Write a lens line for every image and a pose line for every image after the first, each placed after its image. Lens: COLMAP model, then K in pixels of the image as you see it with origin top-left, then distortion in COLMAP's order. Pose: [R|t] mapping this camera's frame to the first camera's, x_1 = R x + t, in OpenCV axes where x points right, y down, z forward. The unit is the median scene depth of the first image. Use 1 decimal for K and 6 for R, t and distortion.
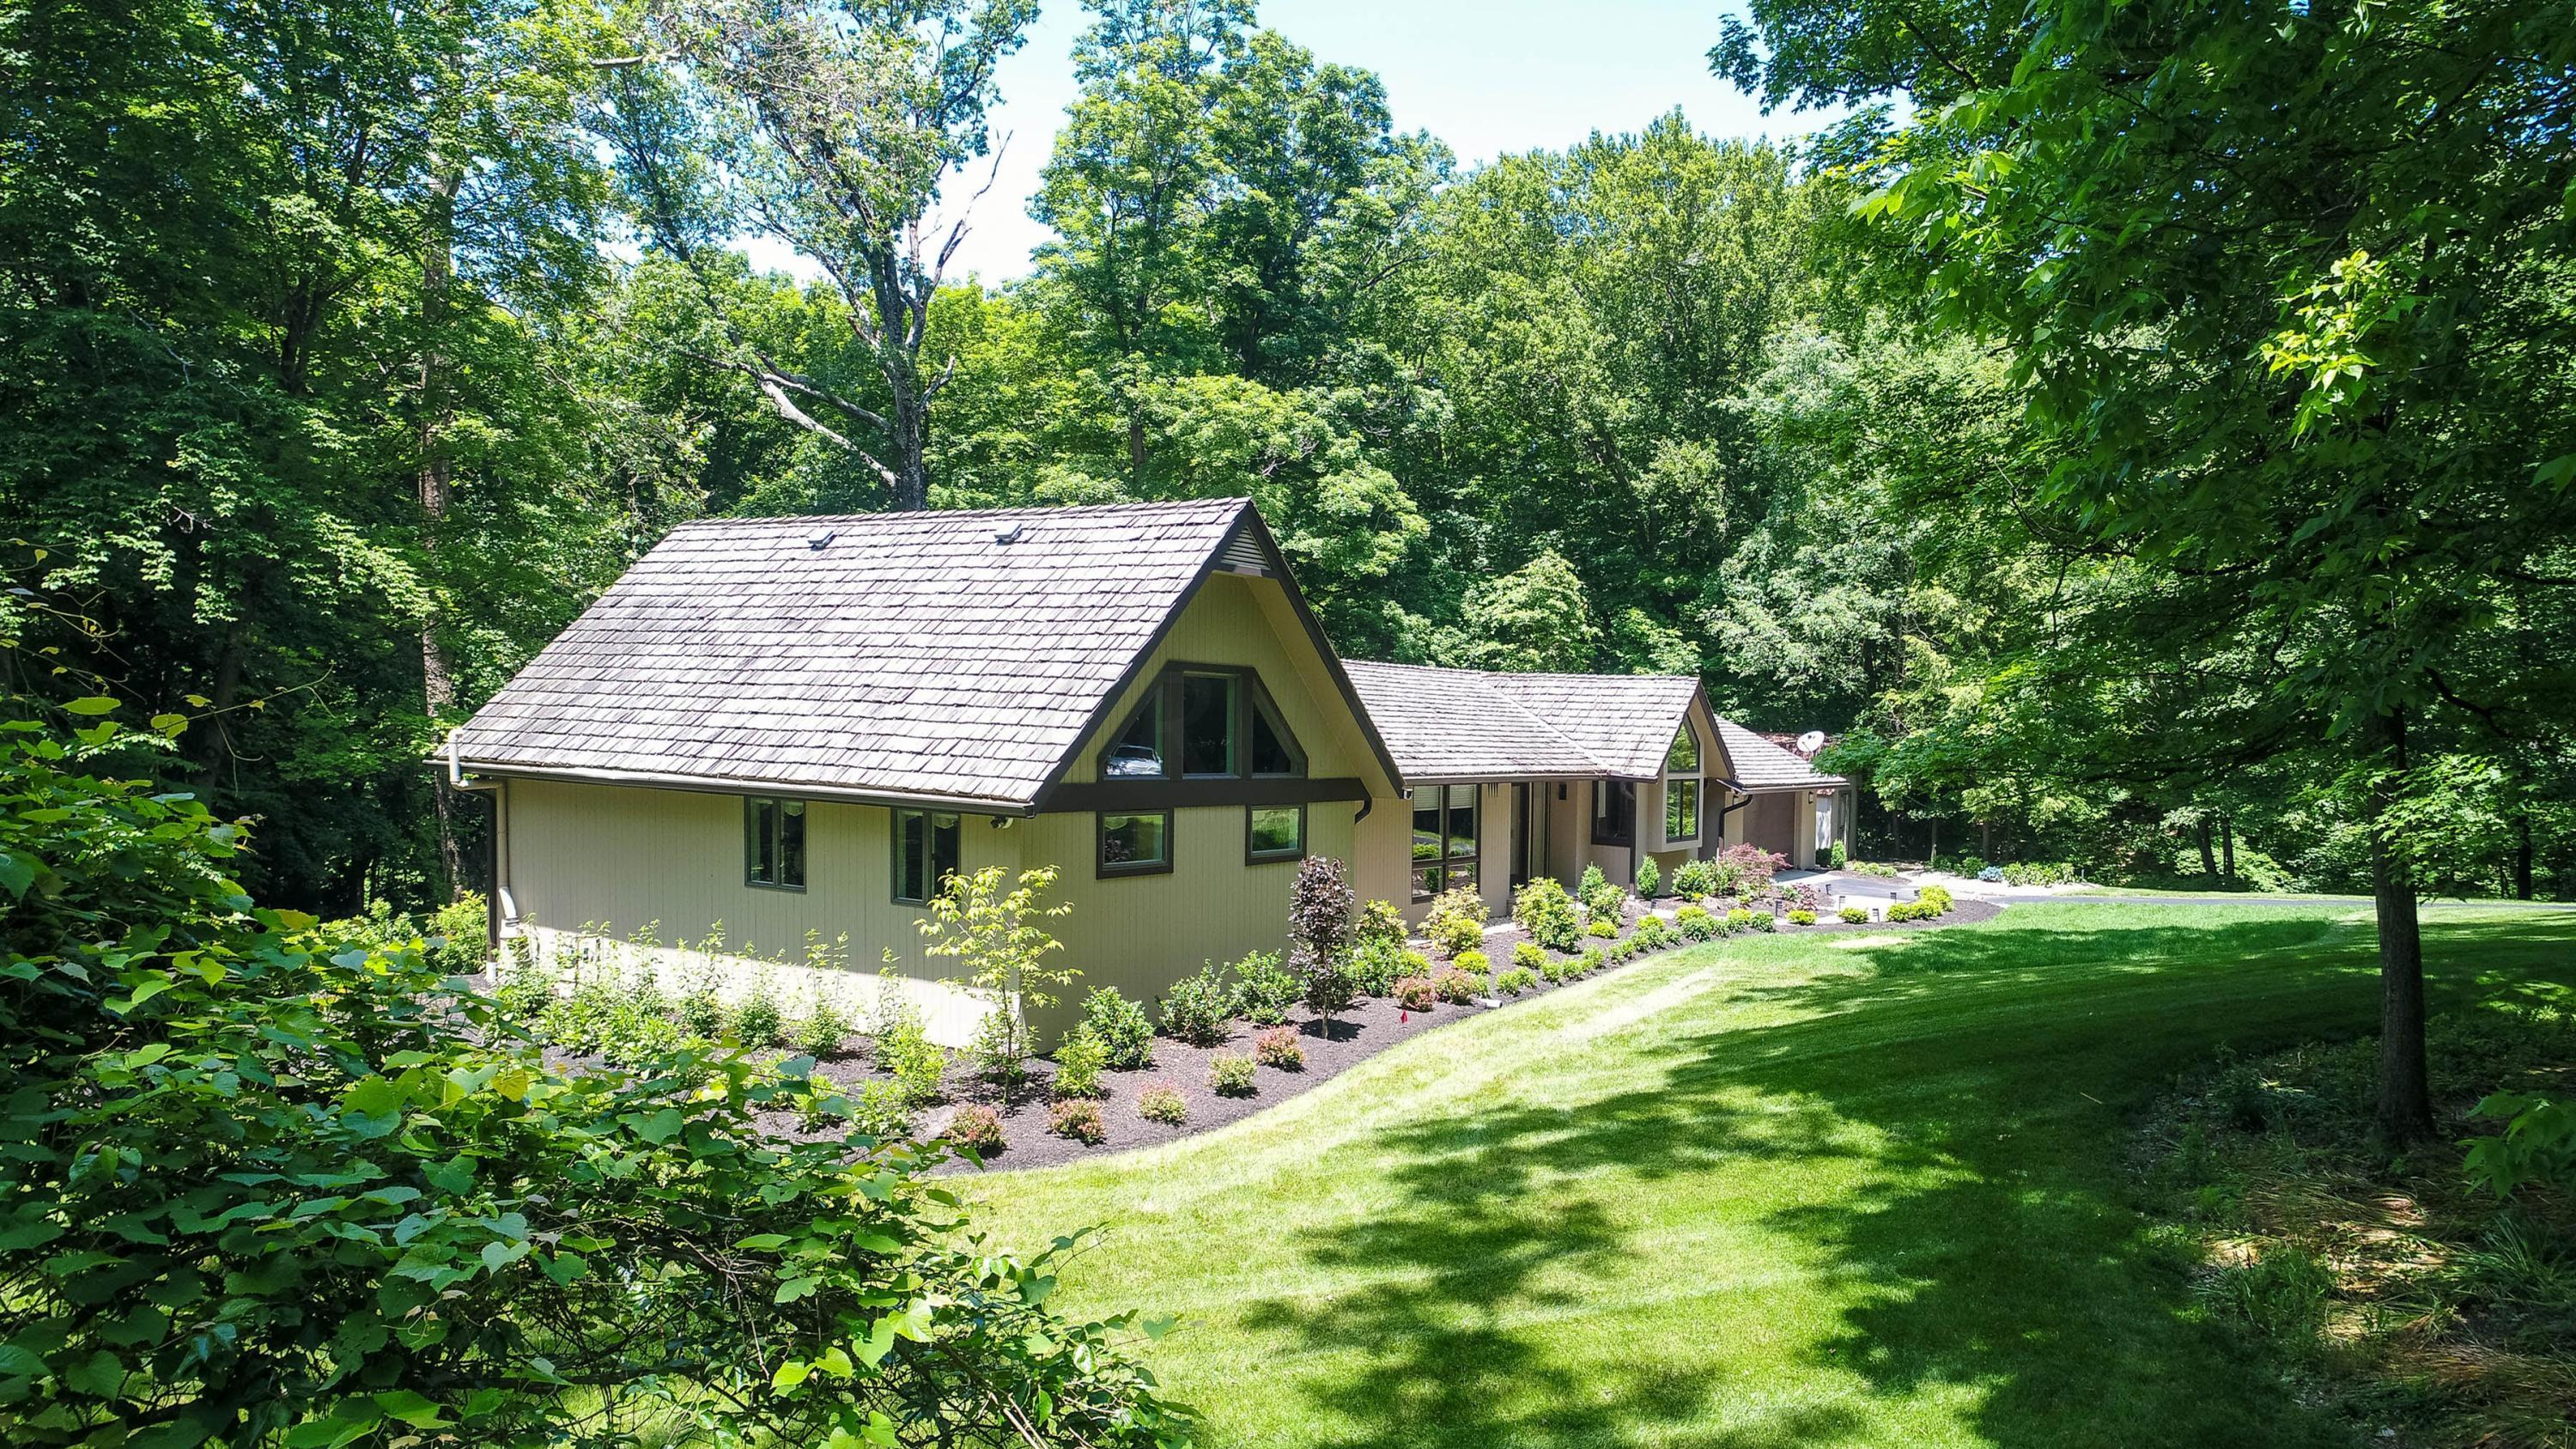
lens RADIAL K [[1725.4, 0, 1288.1], [0, 1725.4, 737.5], [0, 0, 1]] dist [0.001248, 0.001508]
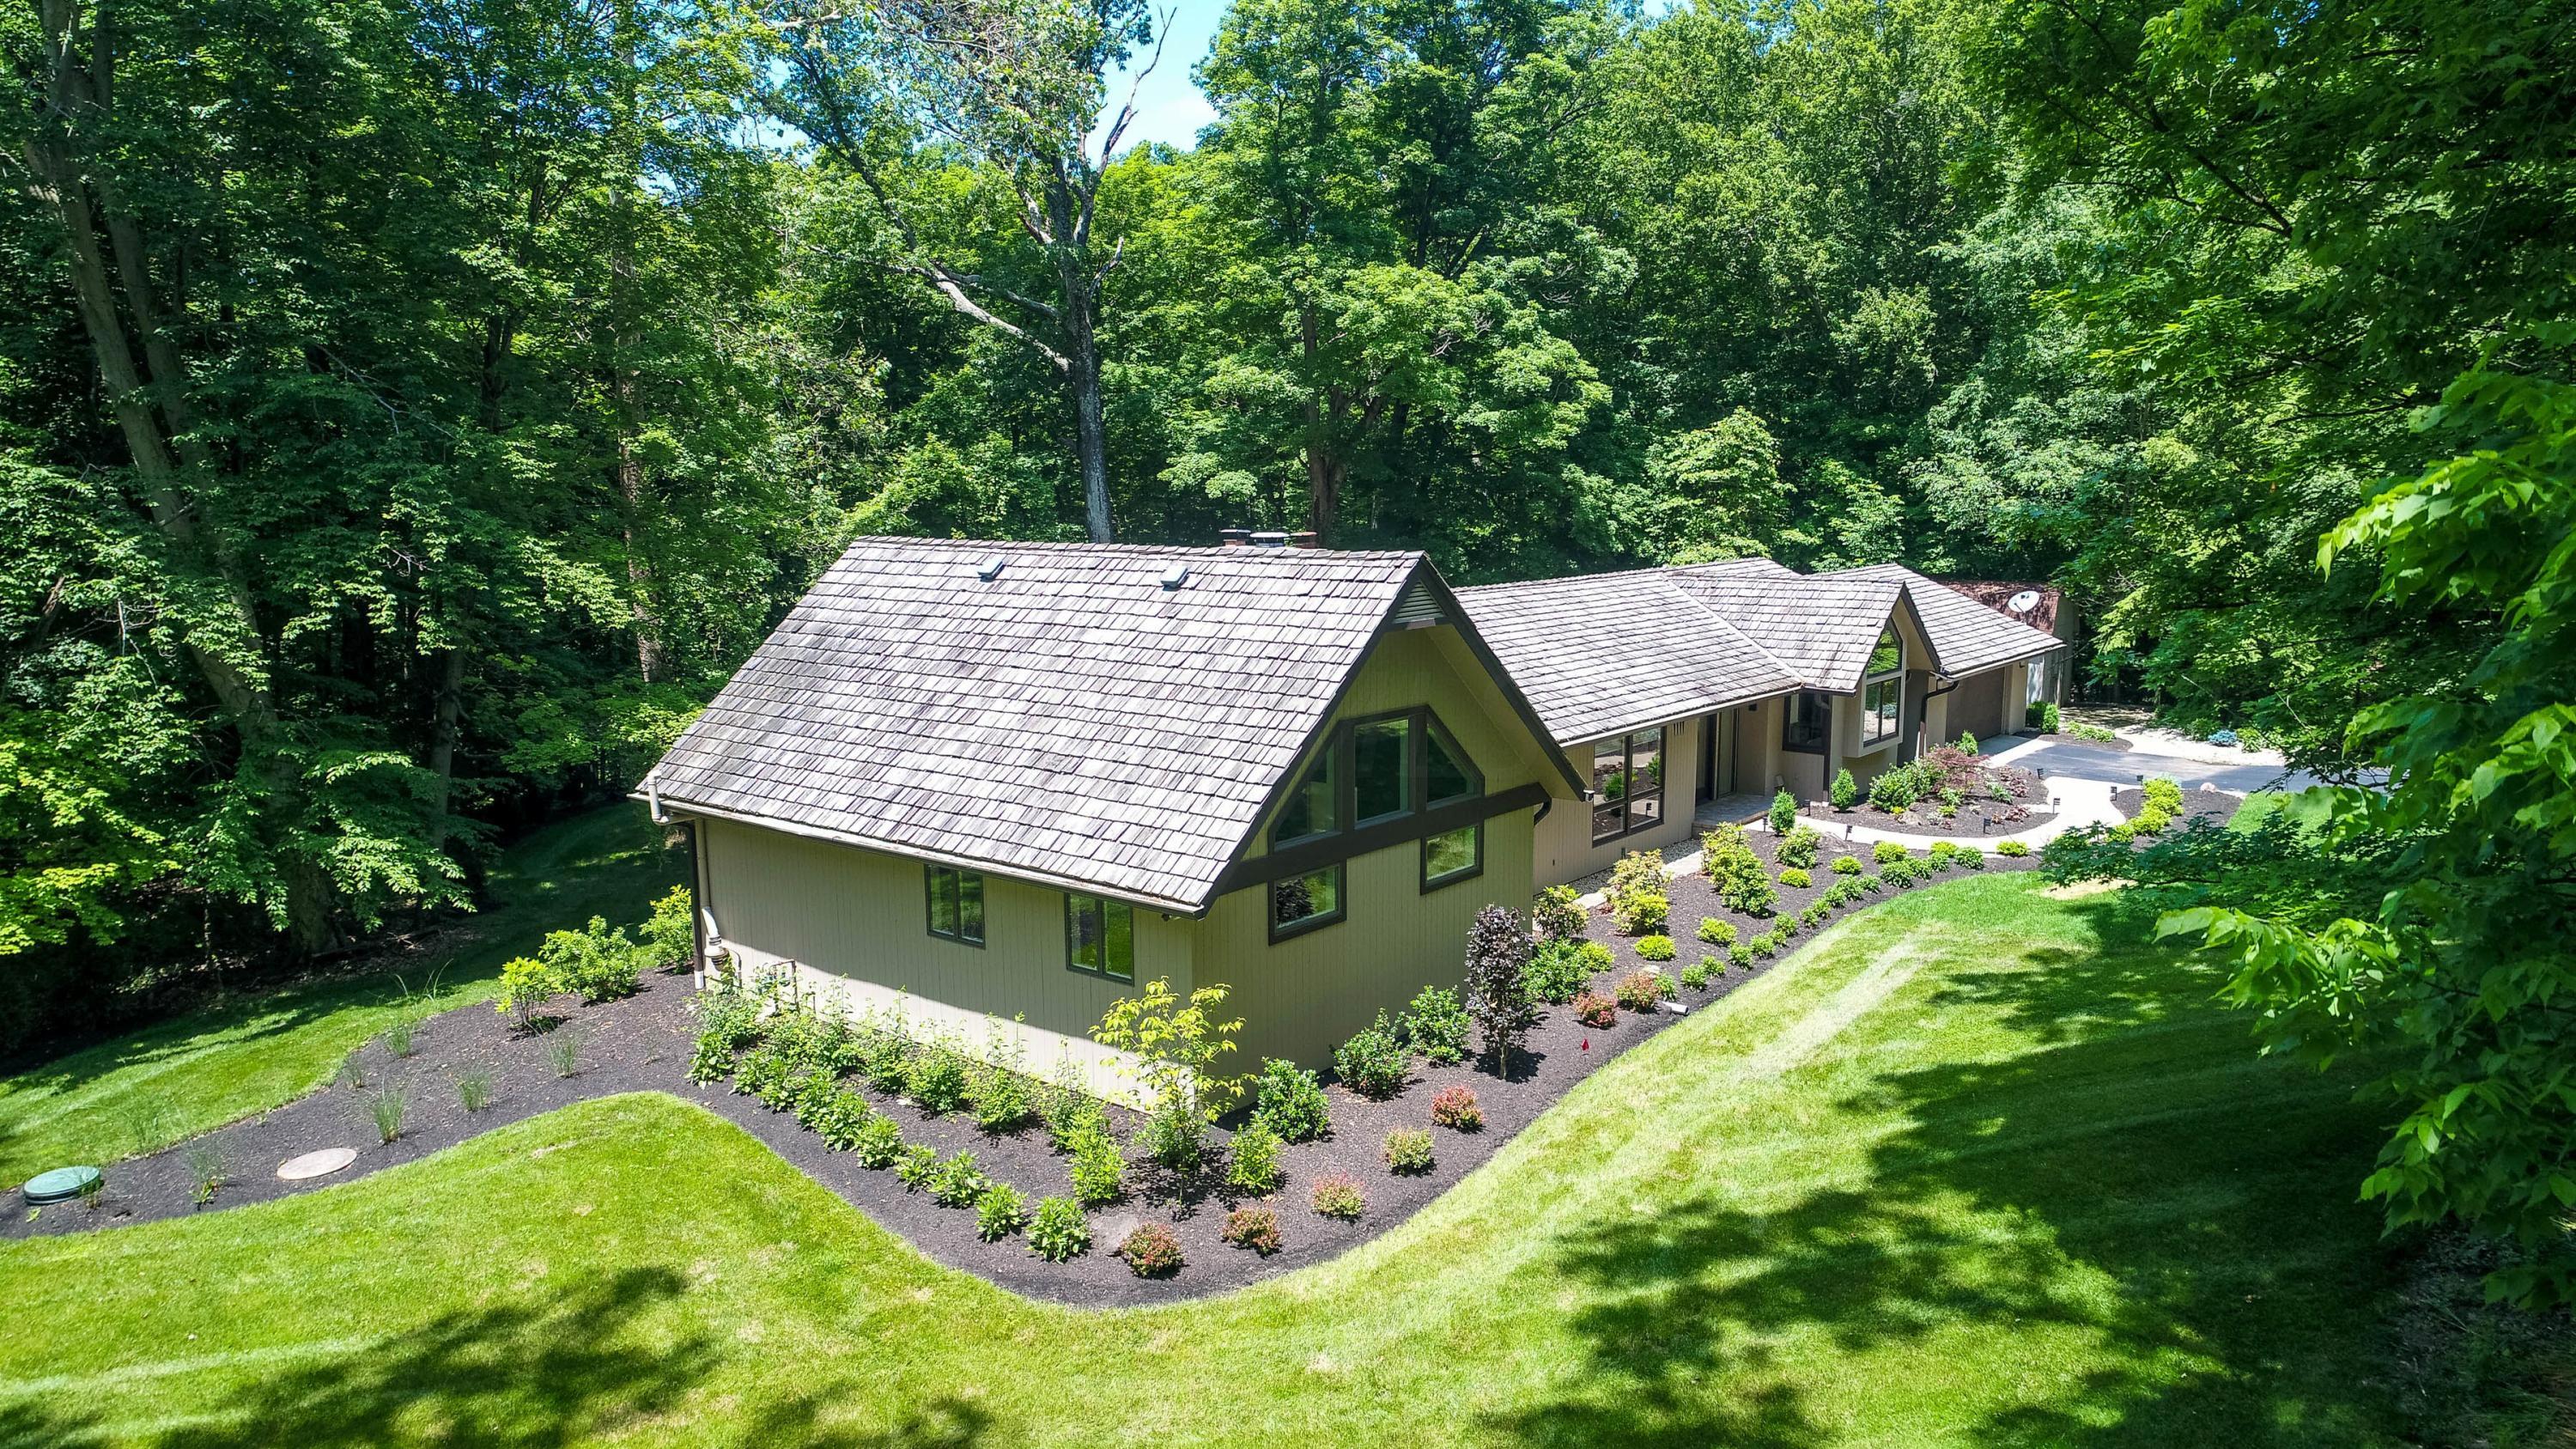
lens RADIAL K [[1705.1, 0, 1210.6], [0, 1705.1, 724.2], [0, 0, 1]] dist [0.004233, -0.007289]
pose [[0.989096, -0.003529, -0.147229, 0.000110], [0.018429, 0.994821, 0.099960, -0.120977], [0.146114, -0.101583, 0.984038, 0.038908]]
